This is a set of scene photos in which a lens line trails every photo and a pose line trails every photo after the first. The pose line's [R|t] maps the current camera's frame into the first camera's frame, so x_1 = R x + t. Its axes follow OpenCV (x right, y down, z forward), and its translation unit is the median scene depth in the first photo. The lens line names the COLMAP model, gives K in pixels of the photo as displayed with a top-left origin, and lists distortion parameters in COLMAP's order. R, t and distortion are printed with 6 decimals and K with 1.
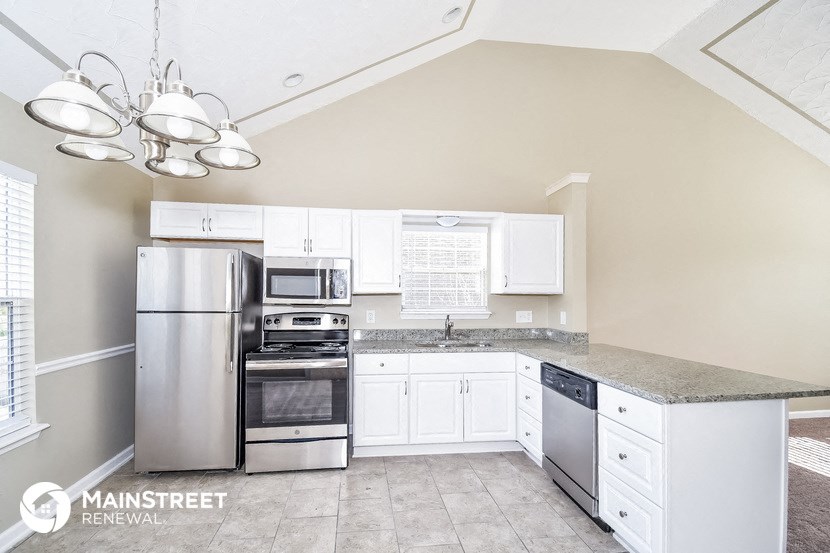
lens RADIAL K [[363.4, 0, 409.8], [0, 363.4, 291.8], [0, 0, 1]] dist [0.003568, -0.000416]
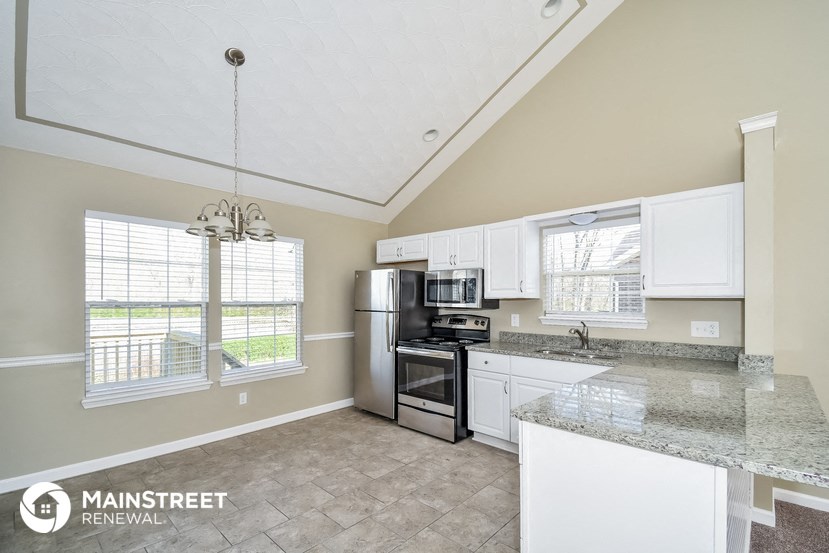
lens RADIAL K [[349.8, 0, 416.5], [0, 349.8, 296.8], [0, 0, 1]] dist [0.032084, -0.020161]
pose [[0.676119, -0.009157, -0.736736, 0.572202], [0.006770, 0.999958, -0.006216, 0.004539], [0.736761, -0.000785, 0.676152, 0.110843]]
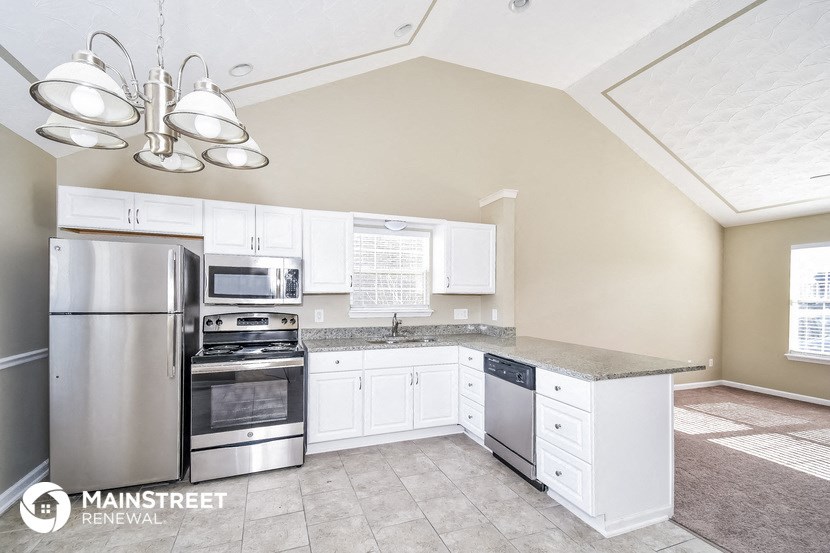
lens RADIAL K [[350.2, 0, 417.0], [0, 350.2, 296.9], [0, 0, 1]] dist [0.032084, -0.020161]
pose [[0.972204, 0.000037, 0.234134, -0.089051], [-0.003693, 0.999878, 0.015175, -0.000954], [-0.234104, -0.015618, 0.972086, -0.023073]]
